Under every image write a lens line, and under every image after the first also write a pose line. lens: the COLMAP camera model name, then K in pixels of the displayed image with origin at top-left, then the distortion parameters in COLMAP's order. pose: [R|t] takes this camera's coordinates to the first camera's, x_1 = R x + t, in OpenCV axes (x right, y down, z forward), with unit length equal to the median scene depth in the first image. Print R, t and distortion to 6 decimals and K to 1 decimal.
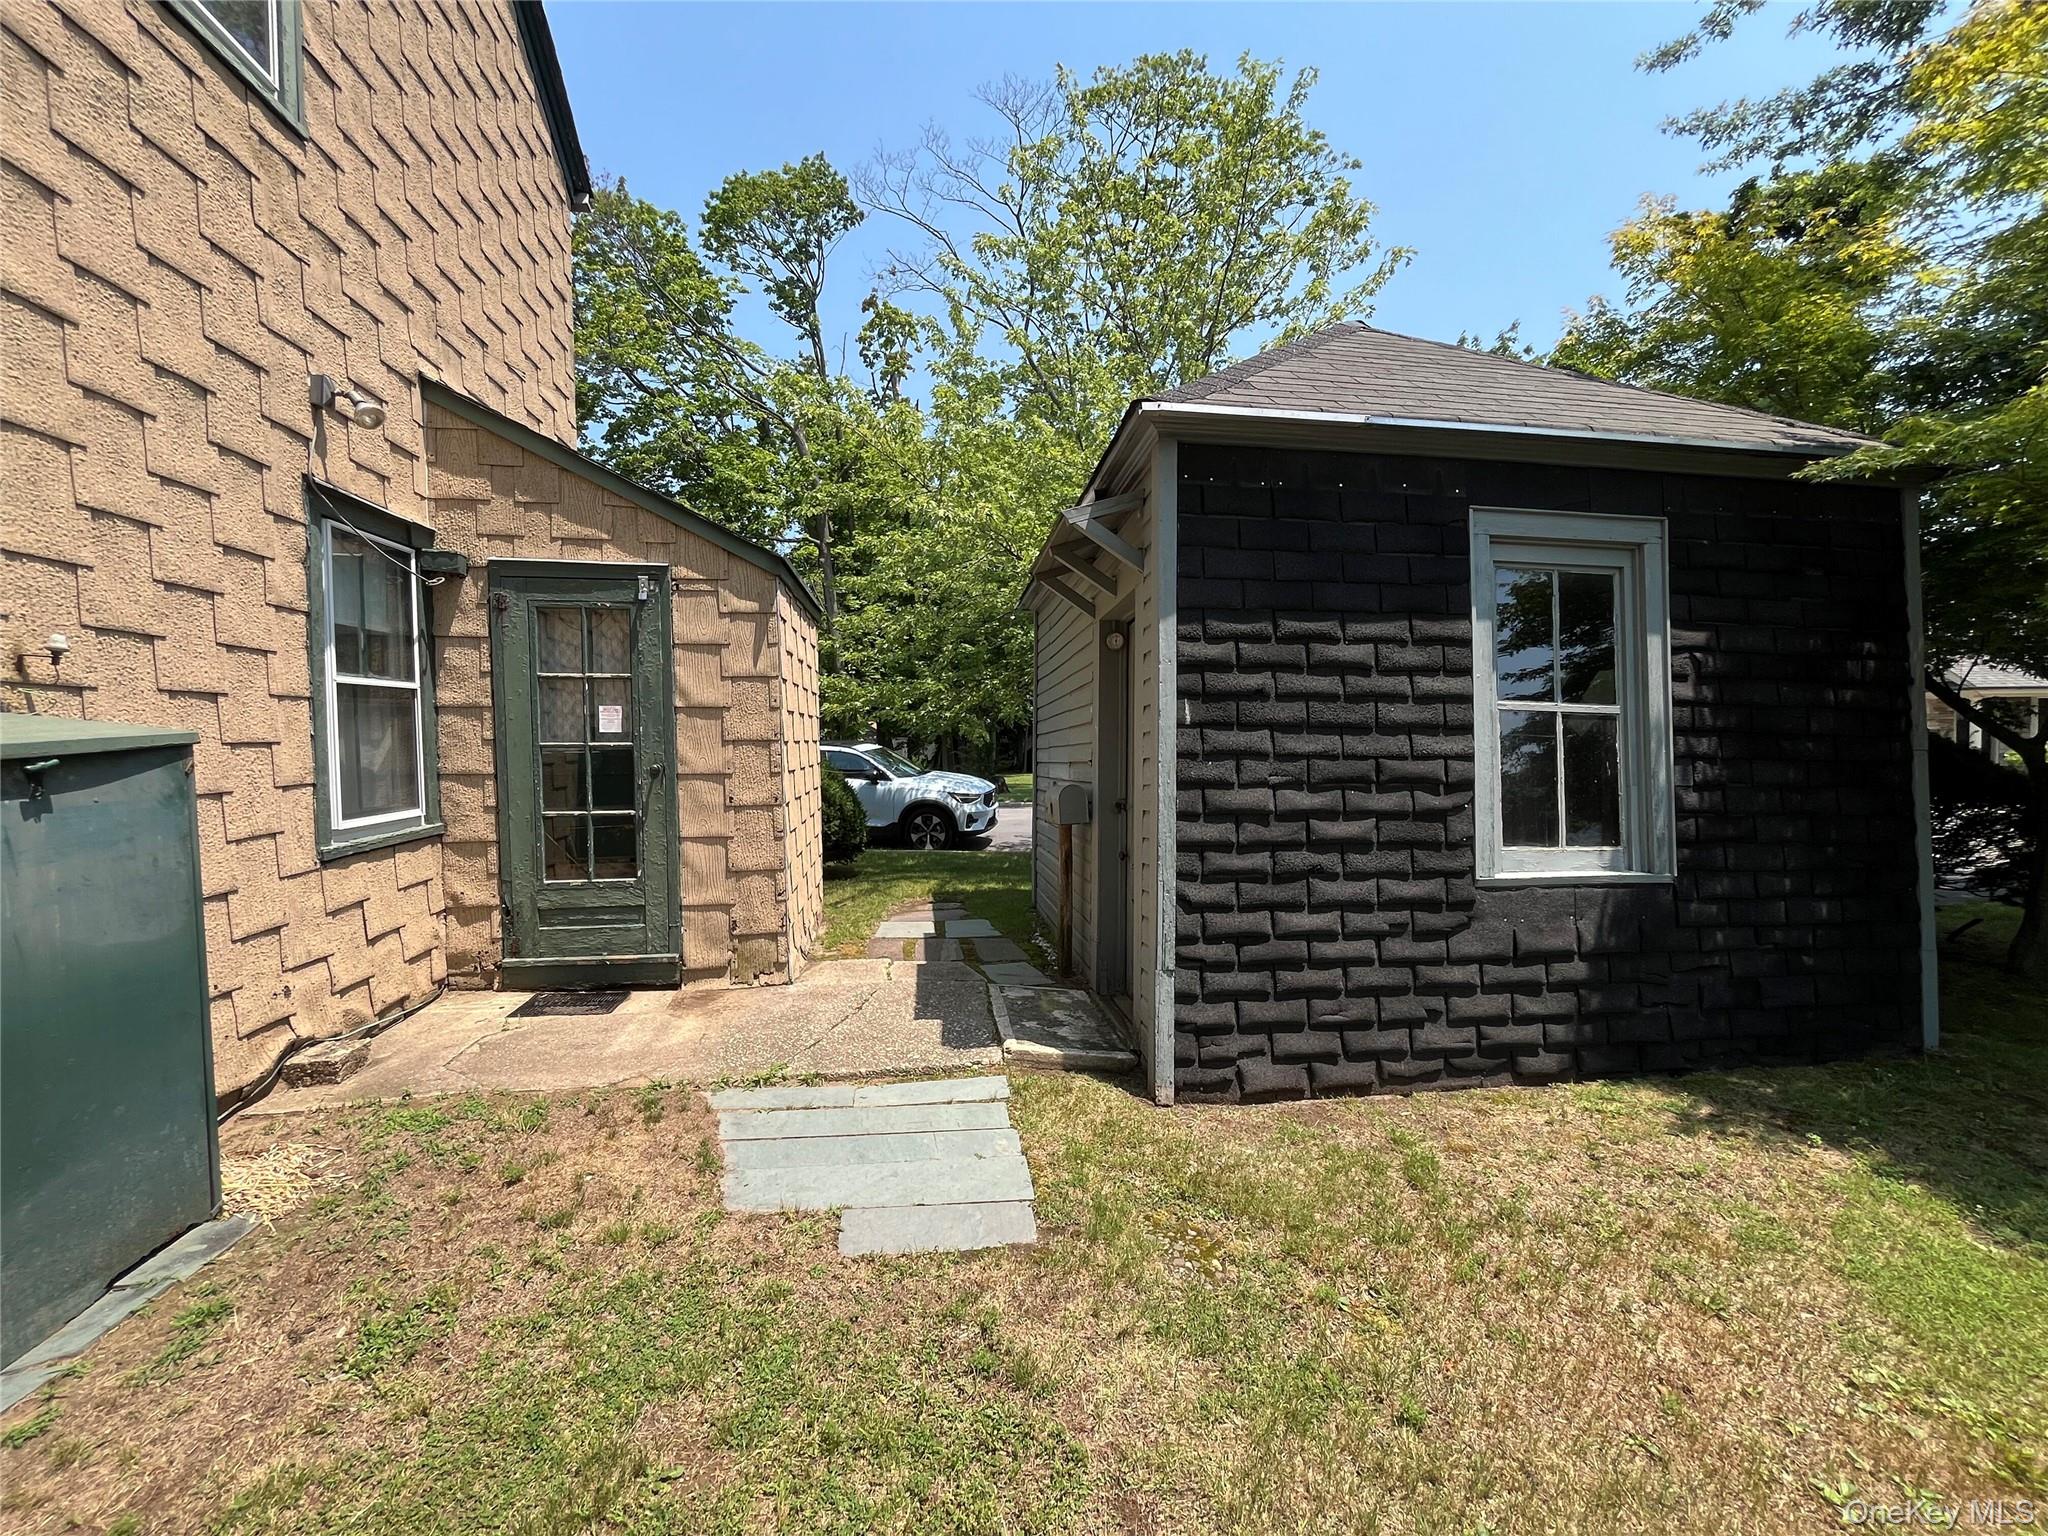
lens RADIAL K [[831.9, 0, 1024.0], [0, 831.9, 768.0], [0, 0, 1]] dist [-0.002733, -0.000226]
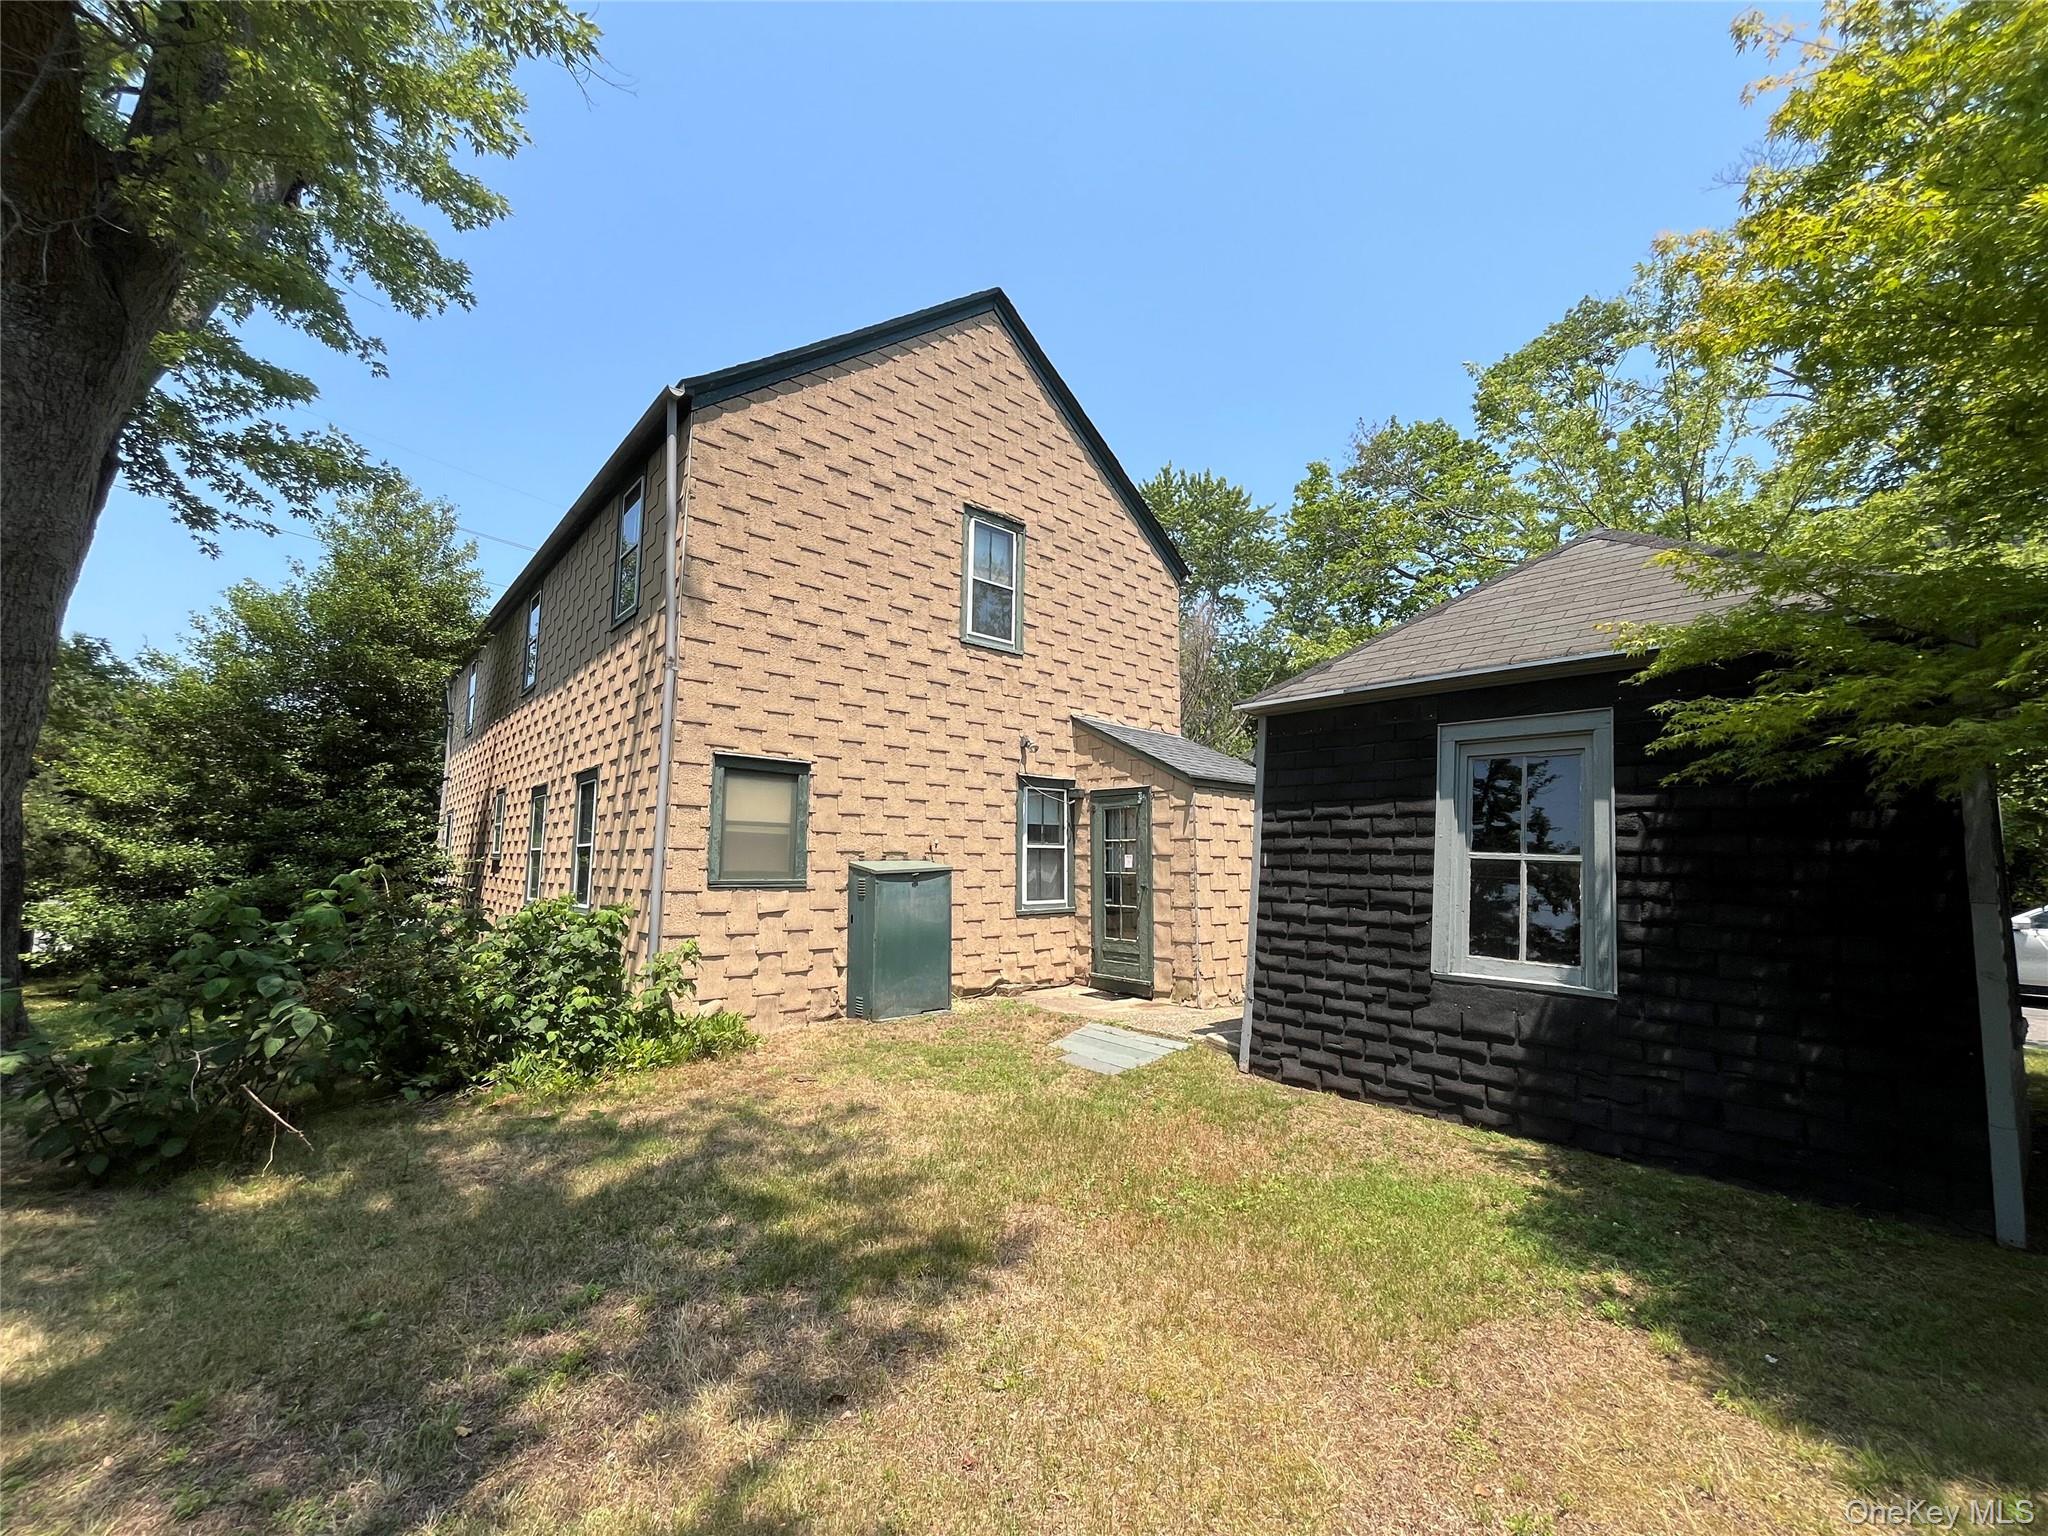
lens RADIAL K [[831.9, 0, 1024.0], [0, 831.9, 768.0], [0, 0, 1]] dist [-0.002733, -0.000226]
pose [[0.542602, -0.089092, -0.835252, 1.416639], [-0.045559, 0.989774, -0.135171, 0.004648], [0.838753, 0.111397, 0.532995, -0.449687]]
